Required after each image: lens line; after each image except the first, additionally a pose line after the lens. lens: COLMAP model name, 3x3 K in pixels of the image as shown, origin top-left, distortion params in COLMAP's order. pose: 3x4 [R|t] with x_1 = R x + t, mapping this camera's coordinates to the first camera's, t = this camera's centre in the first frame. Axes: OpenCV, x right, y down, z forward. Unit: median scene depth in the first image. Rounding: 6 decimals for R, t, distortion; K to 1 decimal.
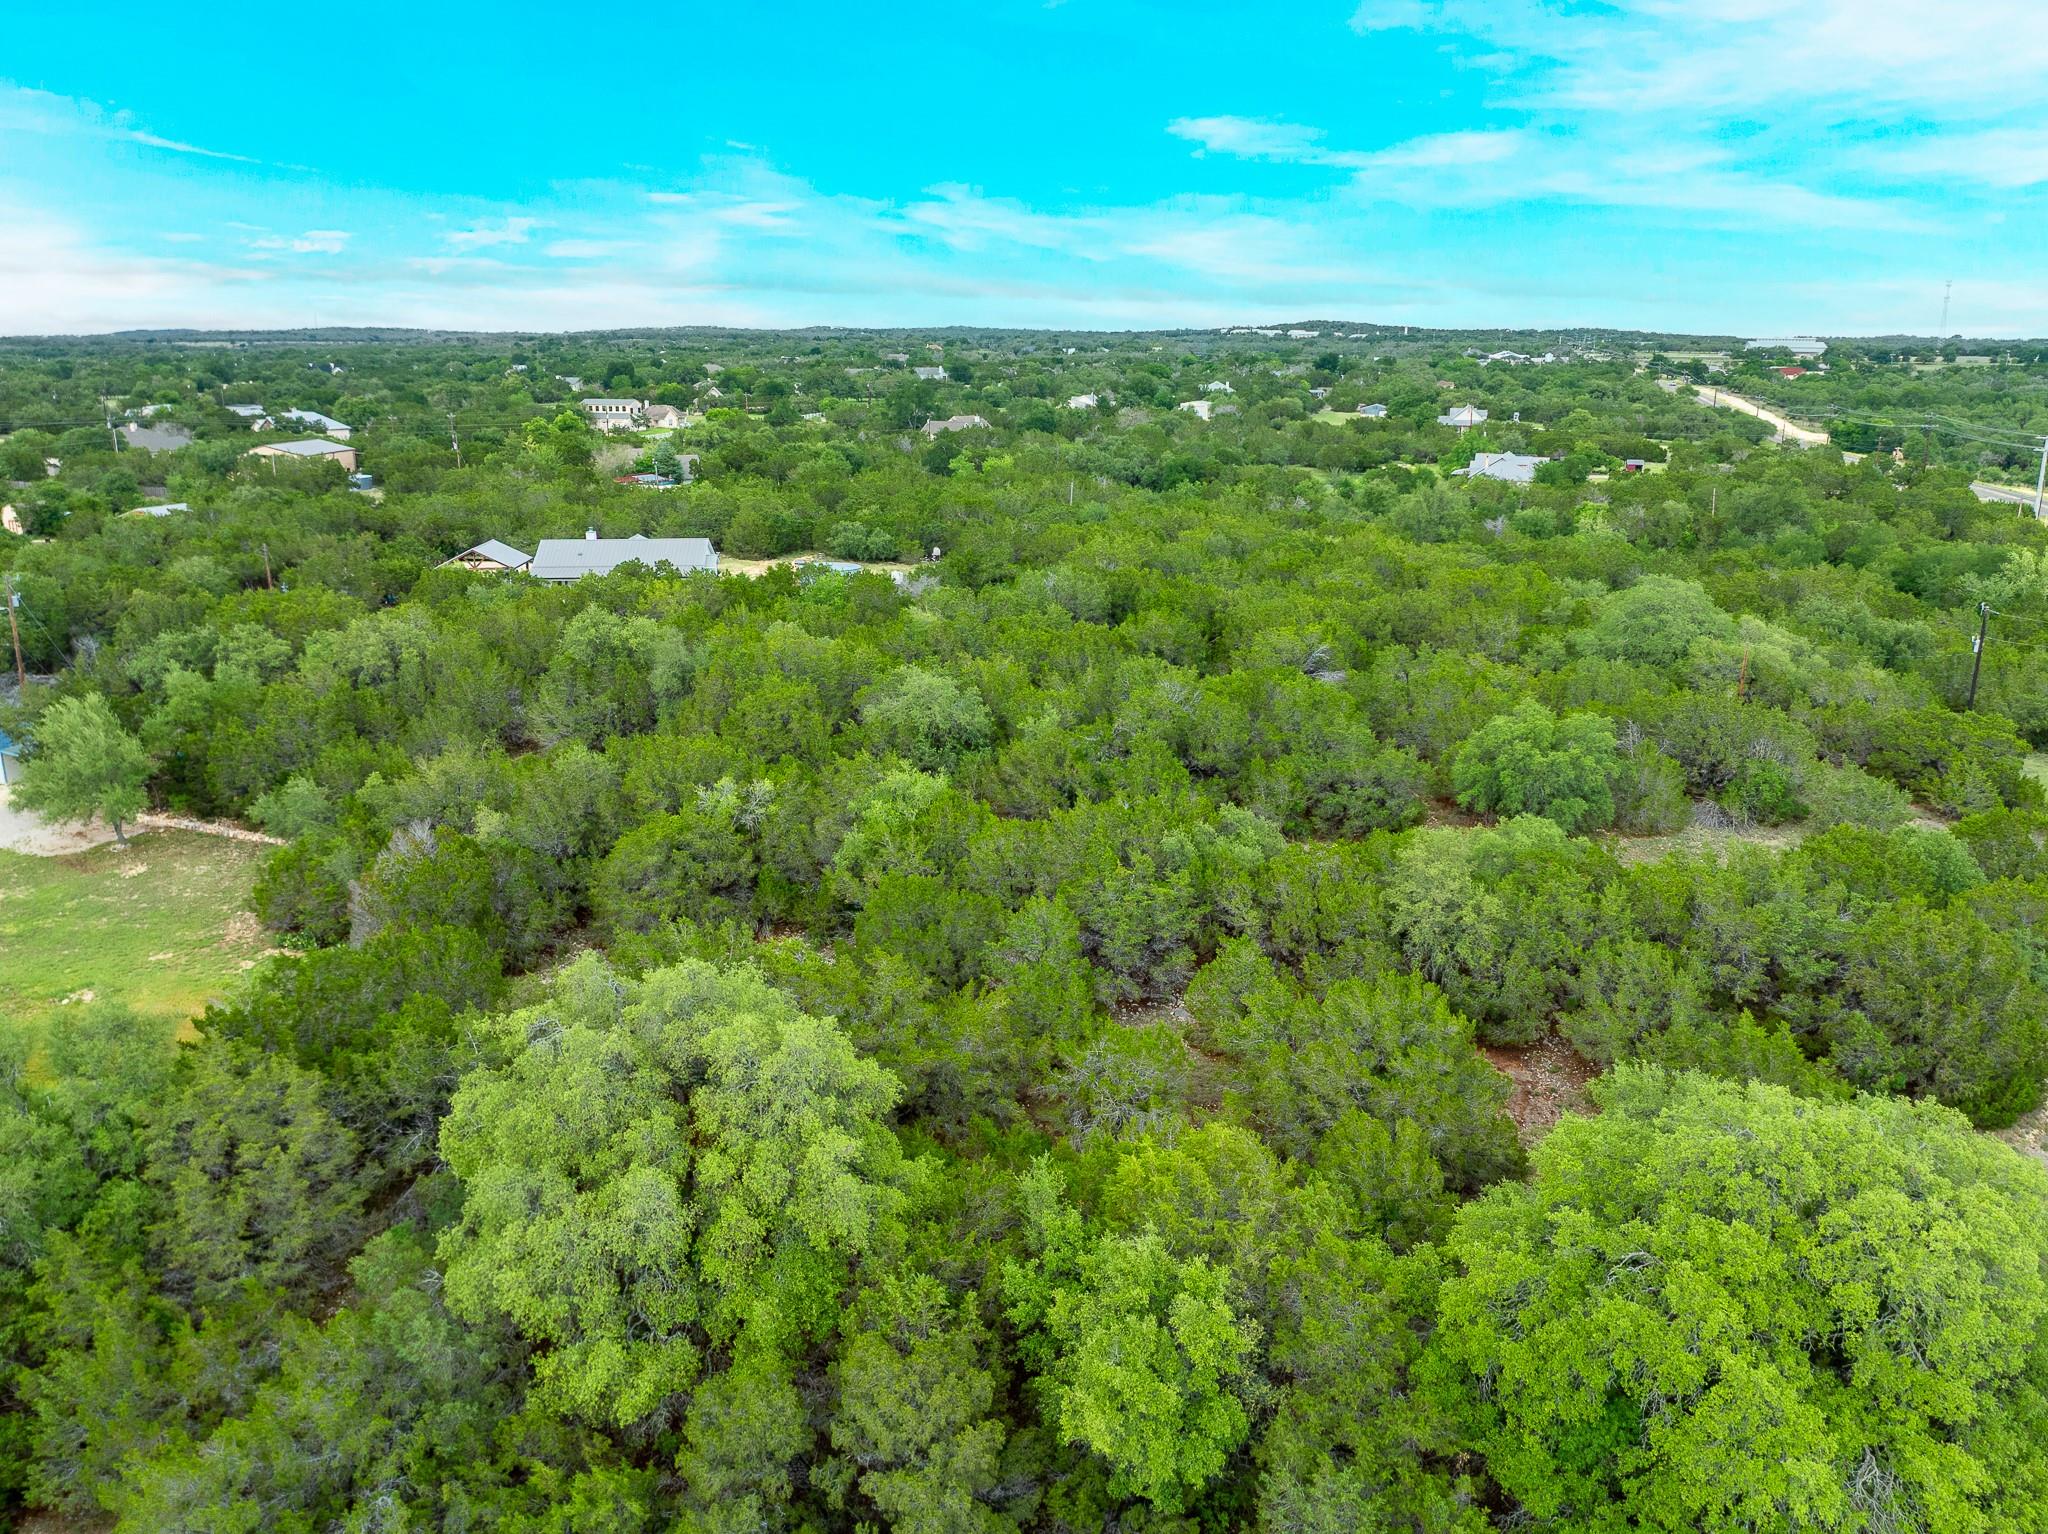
lens RADIAL K [[1481.8, 0, 1024.0], [0, 1481.8, 767.0], [0, 0, 1]] dist [-0.038419, 0.002914]
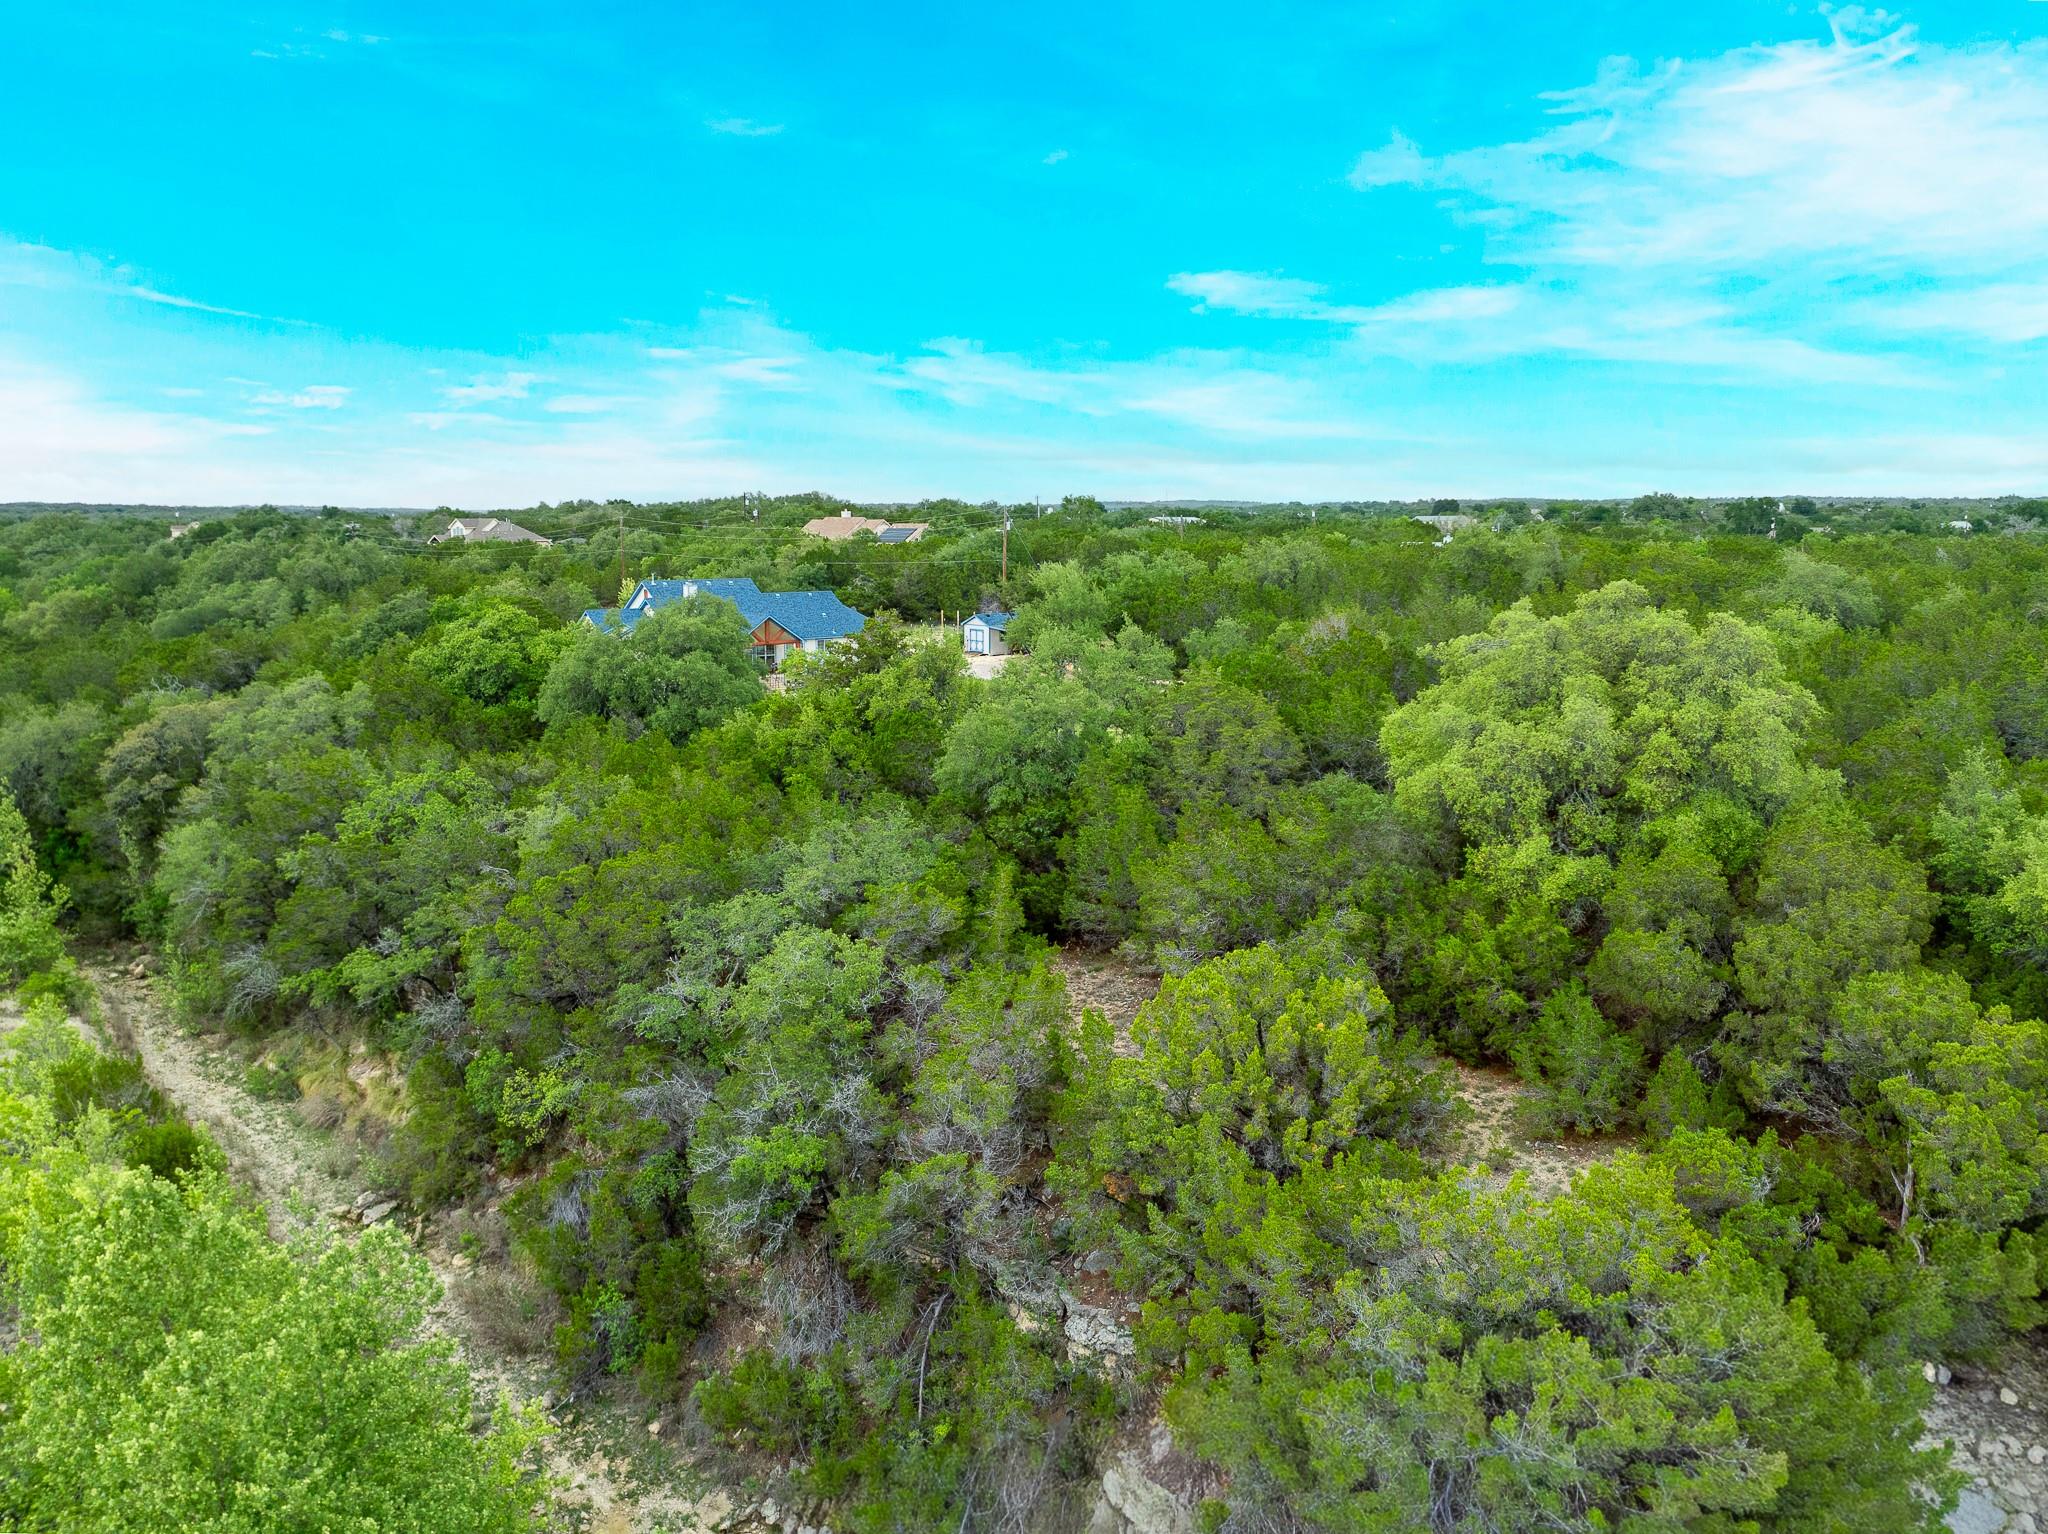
lens RADIAL K [[1463.5, 0, 1059.9], [0, 1463.5, 770.8], [0, 0, 1]] dist [-0.035578, -0.000843]
pose [[0.875114, 0.077375, -0.477692, -0.010246], [-0.128510, 0.988849, -0.075256, 0.068232], [0.466542, 0.127246, 0.875298, -0.024486]]
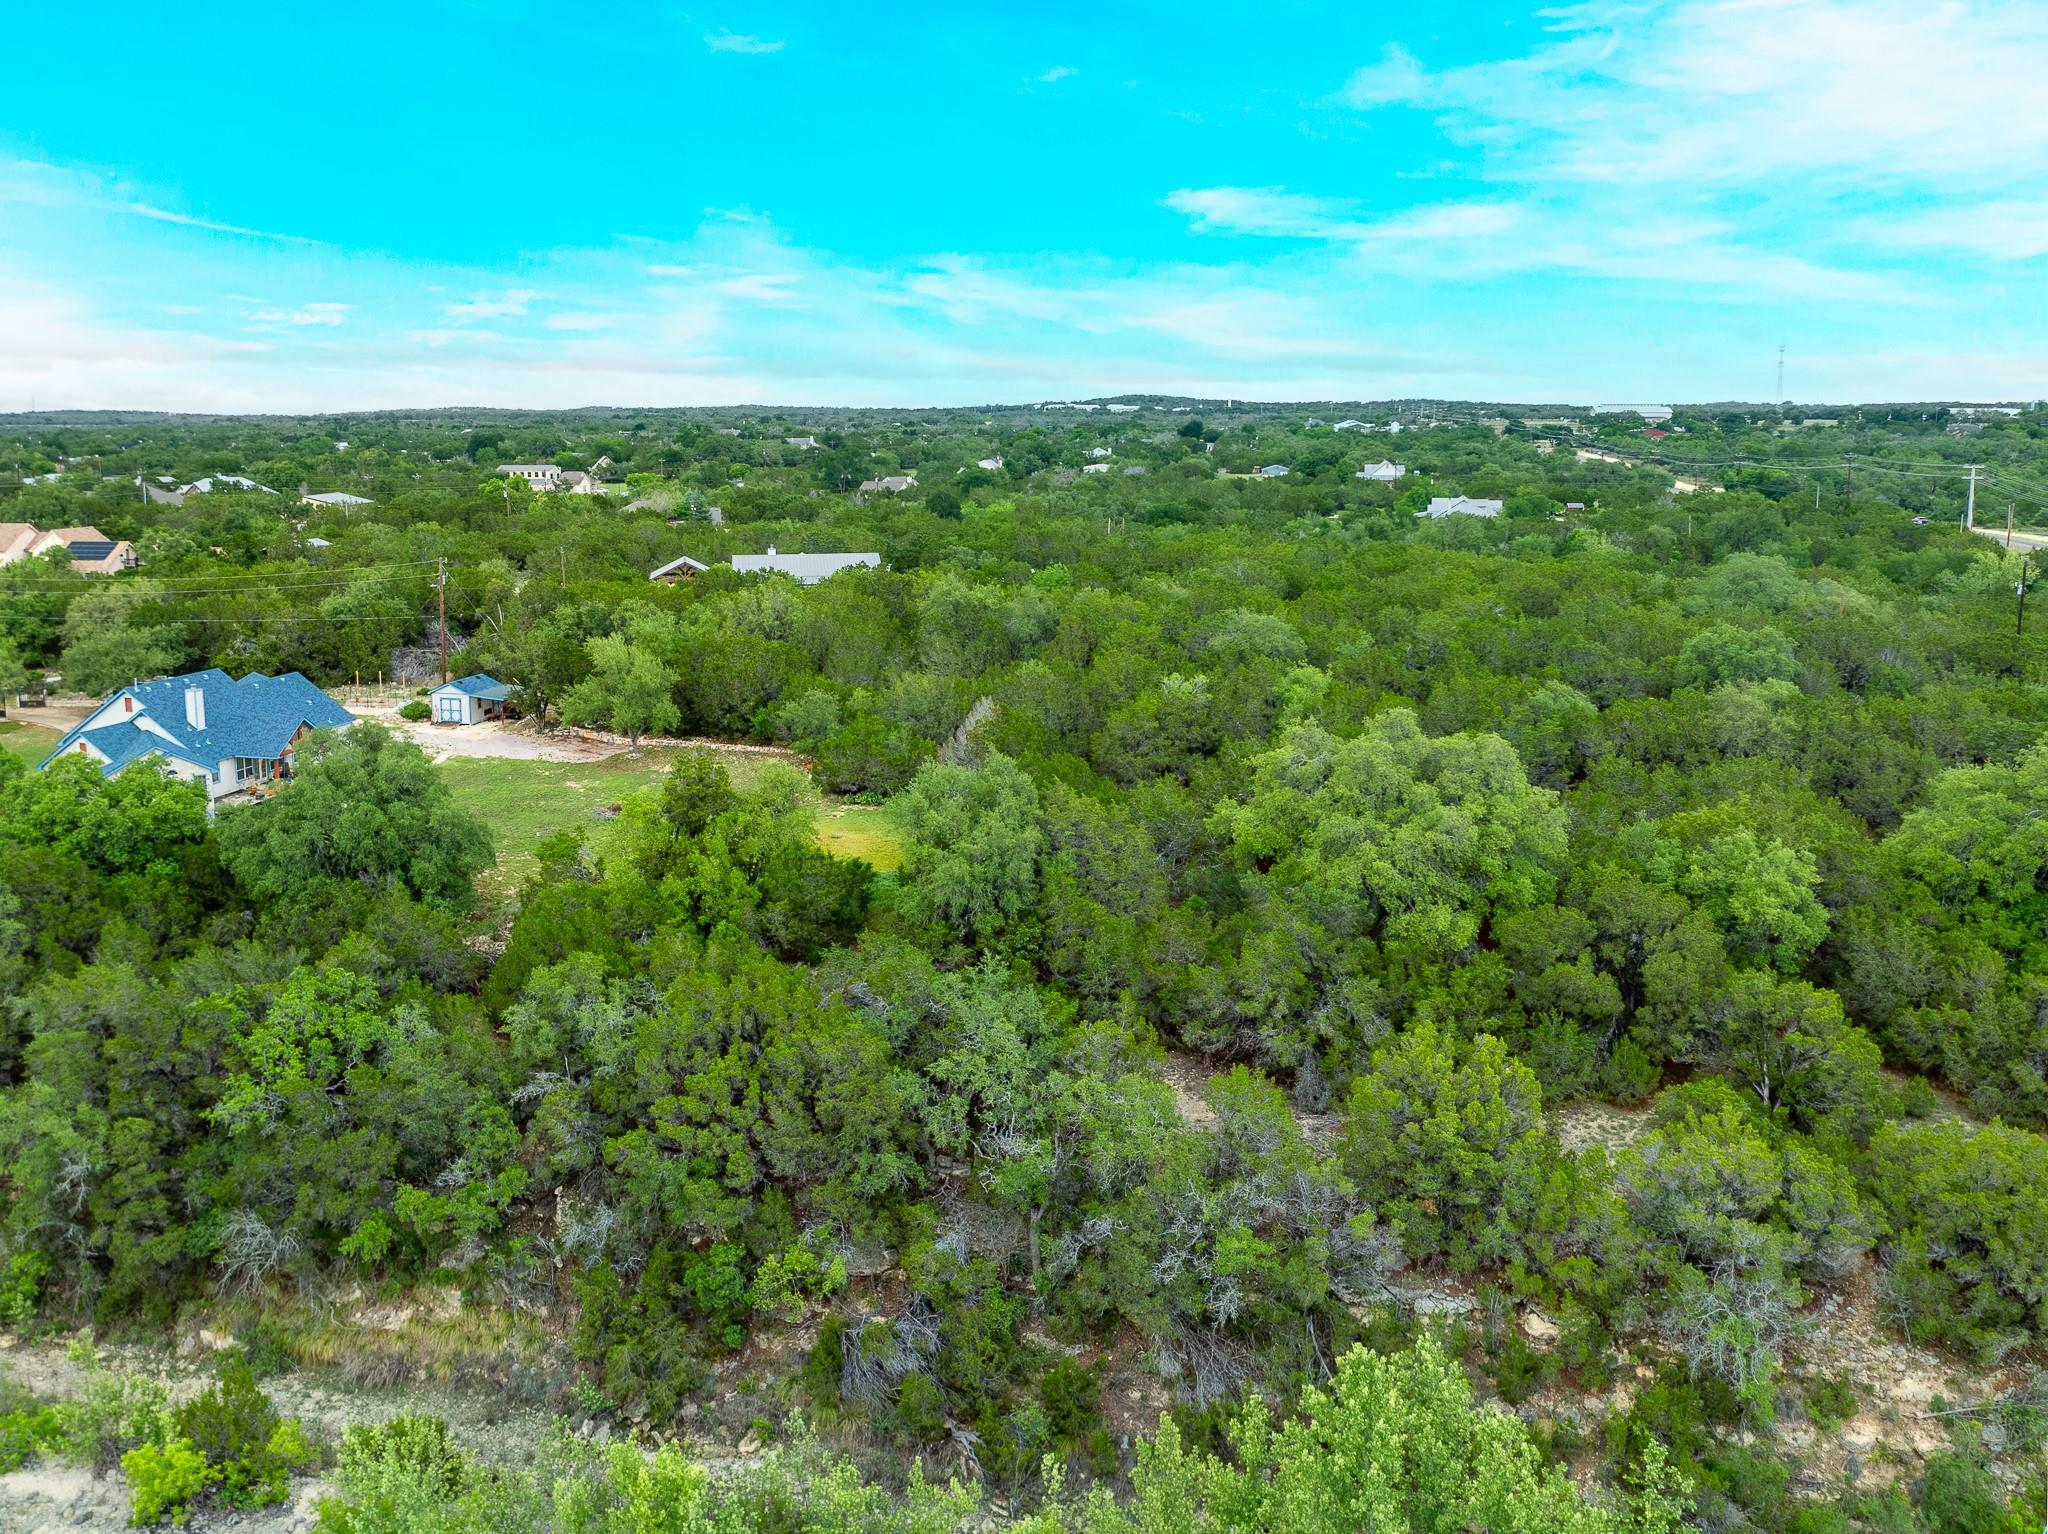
lens RADIAL K [[1620.1, 0, 909.1], [0, 1620.1, 698.4], [0, 0, 1]] dist [-0.032150, -0.004671]
pose [[0.998285, -0.018346, 0.055600, -0.141294], [0.024359, 0.993692, -0.109465, 0.049668], [-0.053241, 0.110631, 0.992434, -0.116903]]
